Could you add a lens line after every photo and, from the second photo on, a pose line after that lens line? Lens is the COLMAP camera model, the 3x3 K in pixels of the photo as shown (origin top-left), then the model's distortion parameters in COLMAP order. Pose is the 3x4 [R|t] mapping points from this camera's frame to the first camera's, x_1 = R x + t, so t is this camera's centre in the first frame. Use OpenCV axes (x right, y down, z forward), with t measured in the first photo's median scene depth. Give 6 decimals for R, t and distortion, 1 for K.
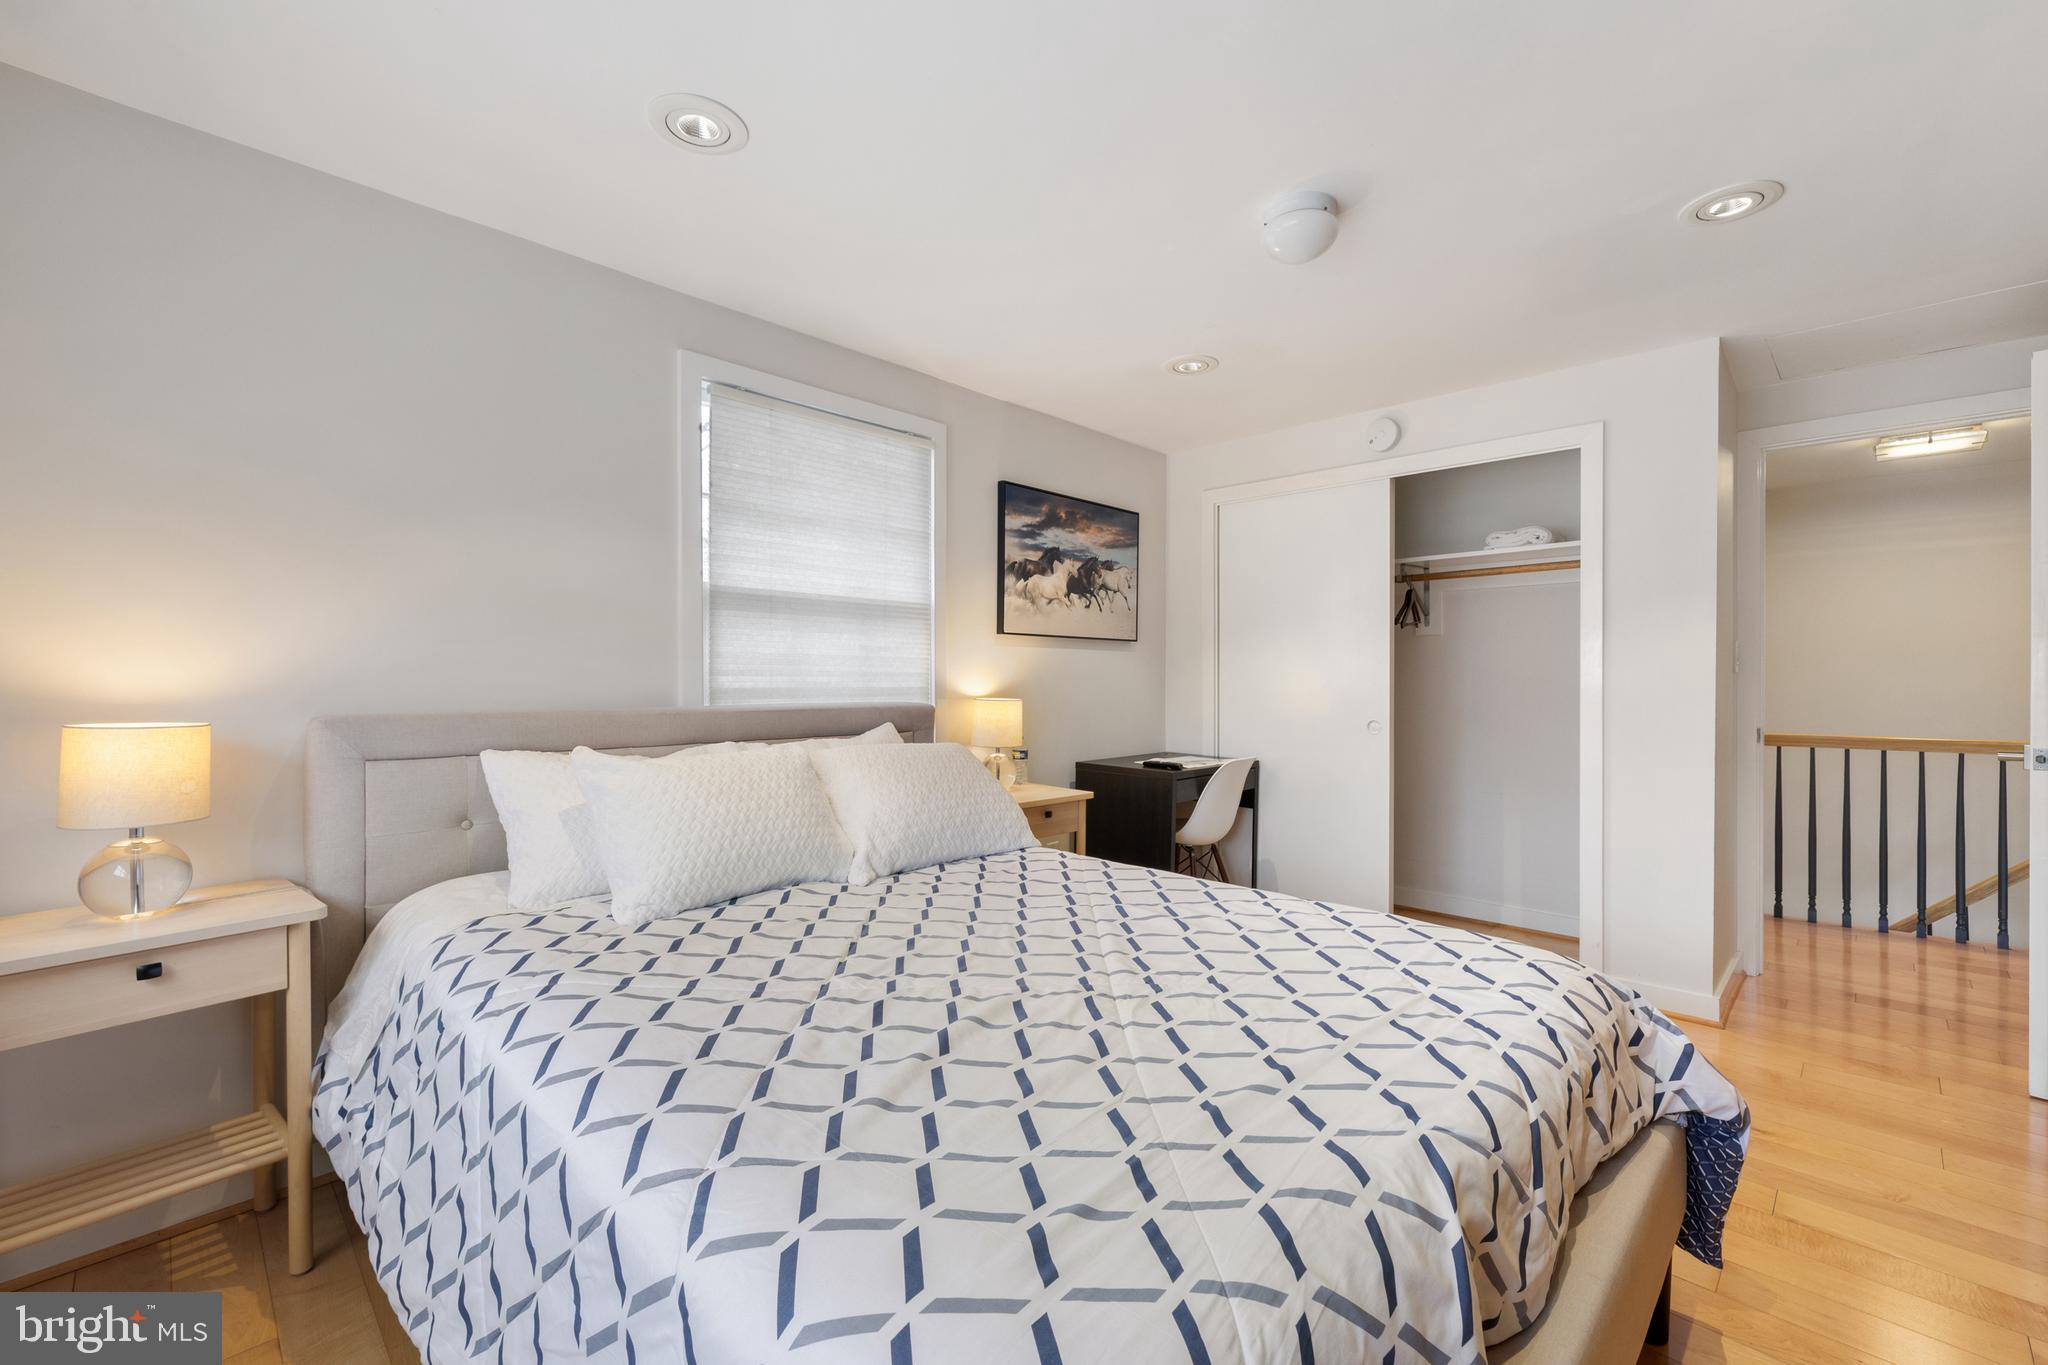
lens RADIAL K [[859.3, 0, 1024.0], [0, 859.3, 688.7], [0, 0, 1]] dist [-0.000263, 0.000200]
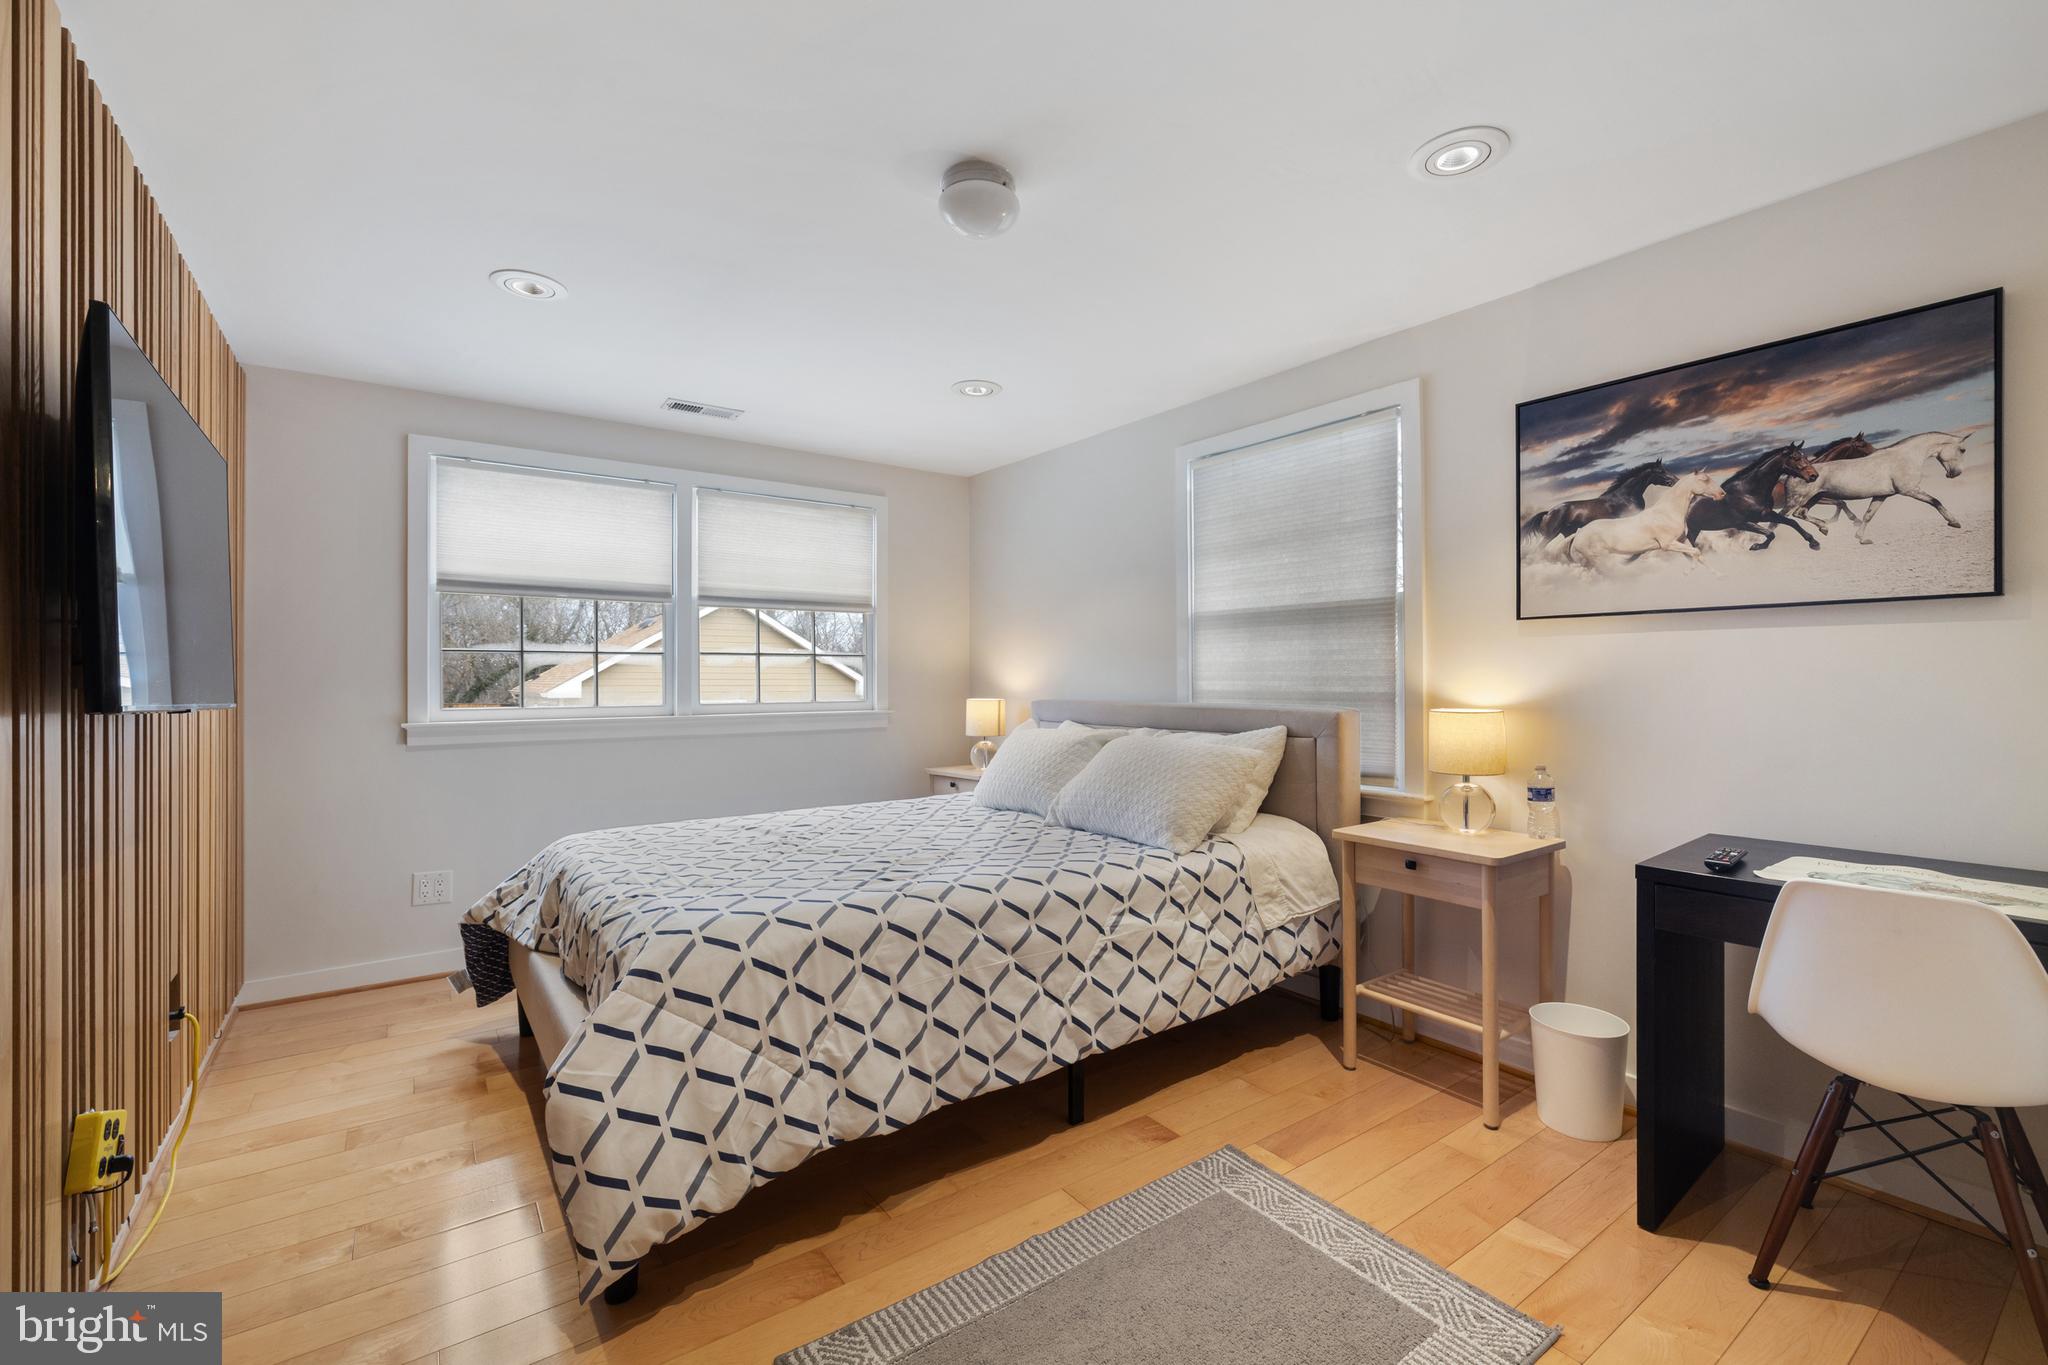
lens RADIAL K [[859.3, 0, 1024.0], [0, 859.3, 688.7], [0, 0, 1]] dist [-0.000263, 0.000200]
pose [[-0.163147, 0.020167, -0.986396, 0.720166], [0.001796, 0.999795, 0.020144, -0.021516], [0.986600, 0.001515, -0.163150, 0.689531]]
